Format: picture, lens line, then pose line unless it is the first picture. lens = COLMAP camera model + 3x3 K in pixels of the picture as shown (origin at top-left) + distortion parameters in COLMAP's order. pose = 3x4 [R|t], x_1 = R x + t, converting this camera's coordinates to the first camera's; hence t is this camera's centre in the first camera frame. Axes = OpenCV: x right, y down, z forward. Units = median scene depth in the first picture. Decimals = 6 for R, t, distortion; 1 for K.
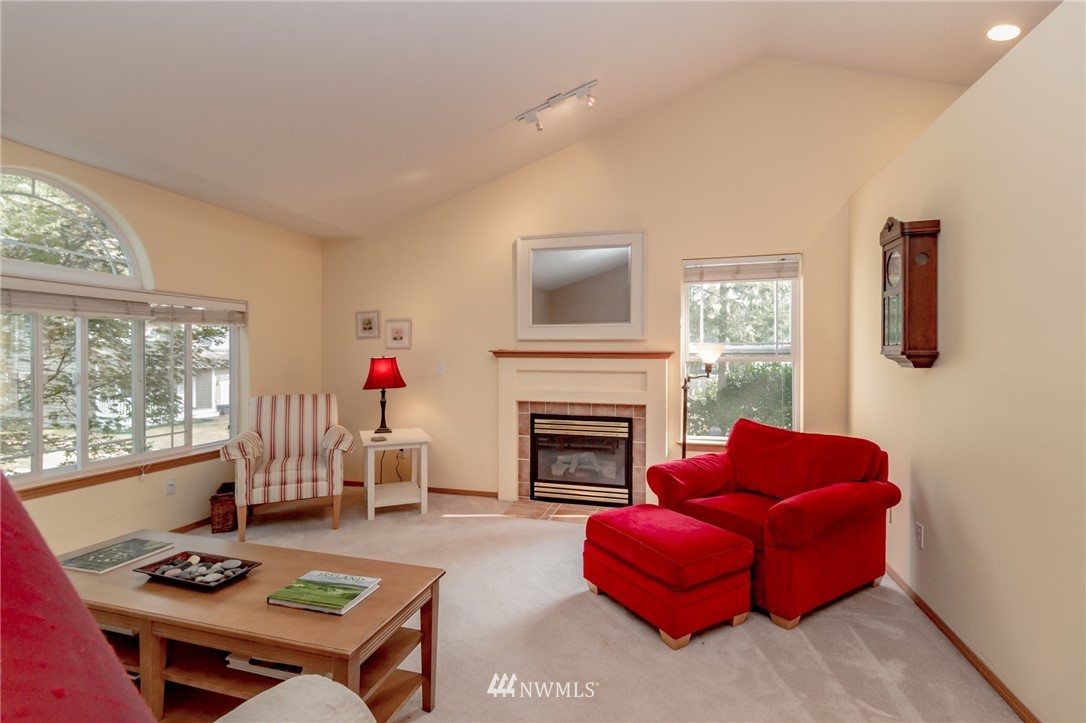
lens RADIAL K [[493.6, 0, 543.0], [0, 493.6, 361.5], [0, 0, 1]] dist [-0.000667, 0.000430]
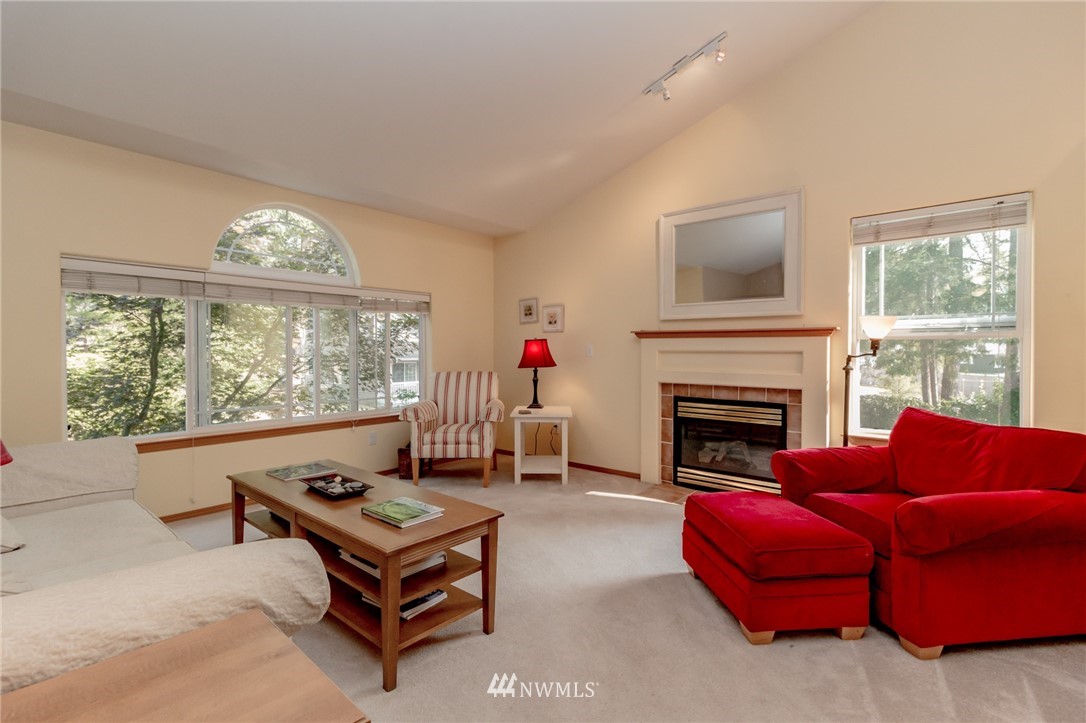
lens RADIAL K [[496.4, 0, 543.0], [0, 496.4, 361.5], [0, 0, 1]] dist [-0.000396, 0.000264]
pose [[0.909523, 0.008050, -0.415576, 0.163282], [-0.004036, 0.999936, 0.010538, 0.032109], [0.415635, -0.007907, 0.909497, 0.008783]]
